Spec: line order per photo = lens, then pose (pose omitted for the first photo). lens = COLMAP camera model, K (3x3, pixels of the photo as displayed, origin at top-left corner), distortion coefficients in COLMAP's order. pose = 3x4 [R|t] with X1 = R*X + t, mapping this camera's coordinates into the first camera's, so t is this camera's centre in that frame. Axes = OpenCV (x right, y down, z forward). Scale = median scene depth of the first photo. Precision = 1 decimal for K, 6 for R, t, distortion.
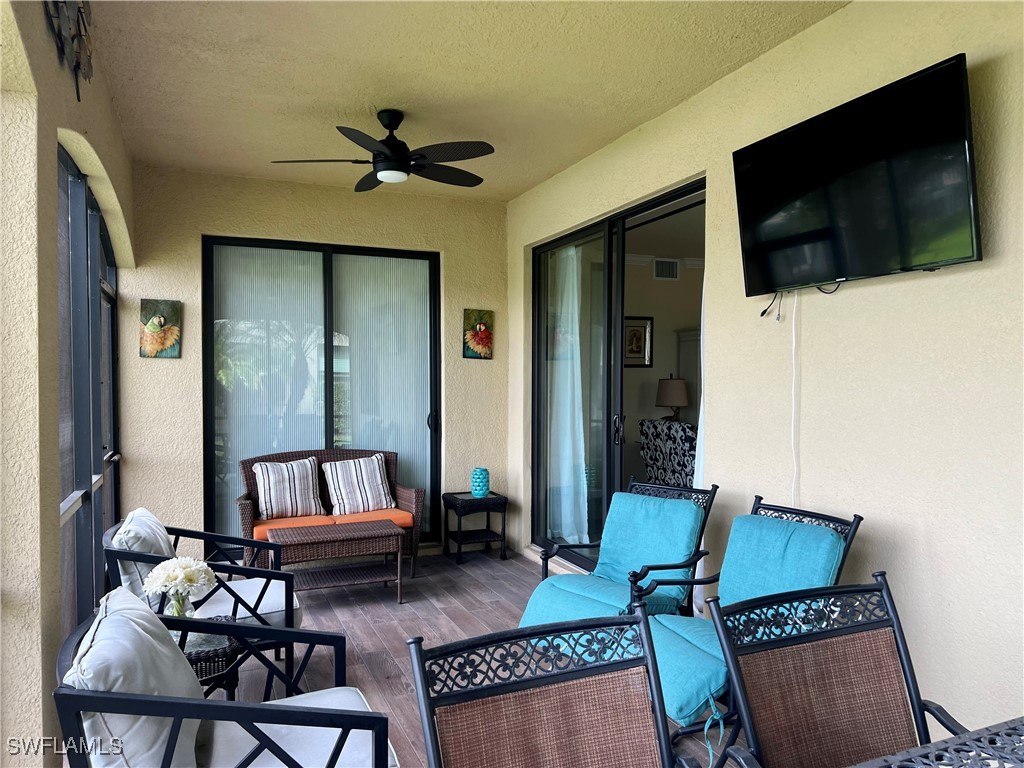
lens RADIAL K [[767.4, 0, 512.0], [0, 767.4, 384.0], [0, 0, 1]] dist [0.076852, -0.113785]
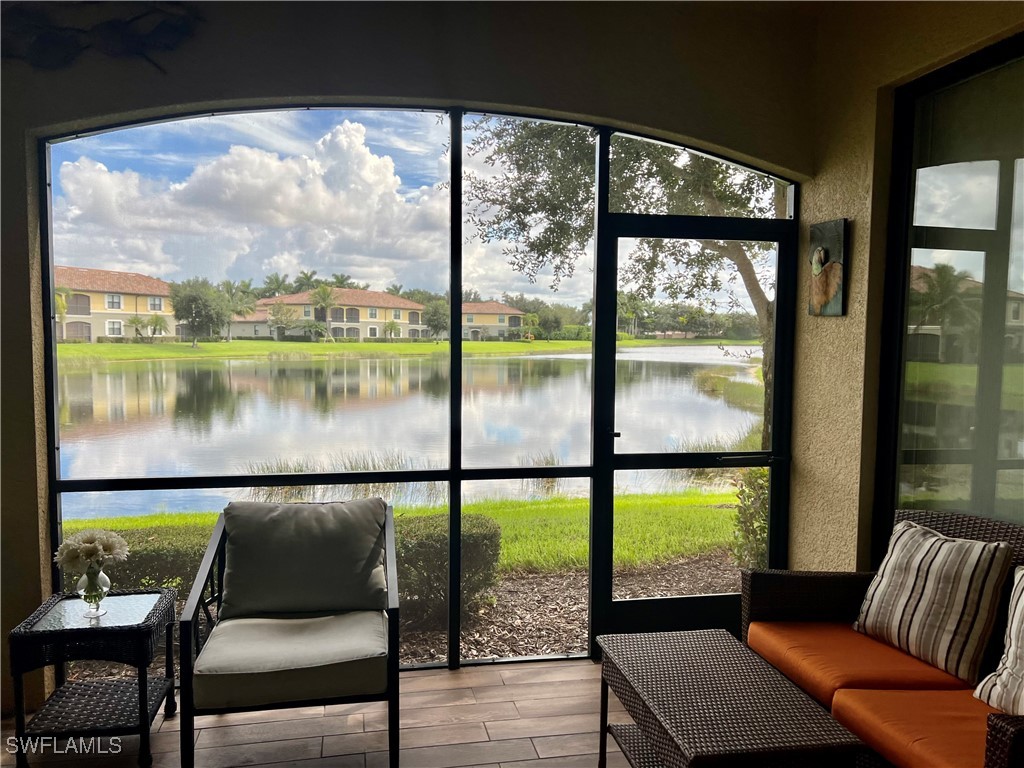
lens RADIAL K [[767.4, 0, 512.0], [0, 767.4, 384.0], [0, 0, 1]] dist [0.076852, -0.113785]
pose [[-0.203776, 0.058851, -0.977247, 0.215198], [-0.027250, 0.997464, 0.065751, -0.012583], [0.978638, 0.040028, -0.201655, 0.869763]]
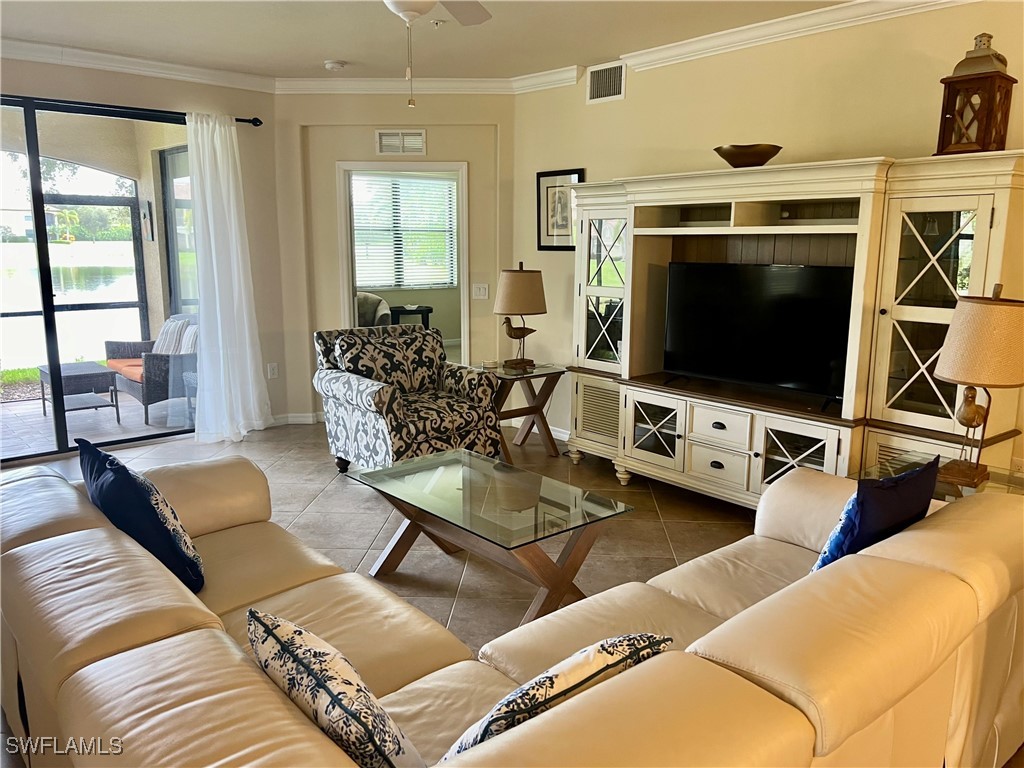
lens RADIAL K [[767.4, 0, 512.0], [0, 767.4, 384.0], [0, 0, 1]] dist [0.076852, -0.113785]
pose [[0.314018, 0.177064, -0.932760, 1.266446], [-0.025843, 0.983685, 0.178031, -0.047852], [0.949065, -0.031799, 0.313470, 1.198640]]
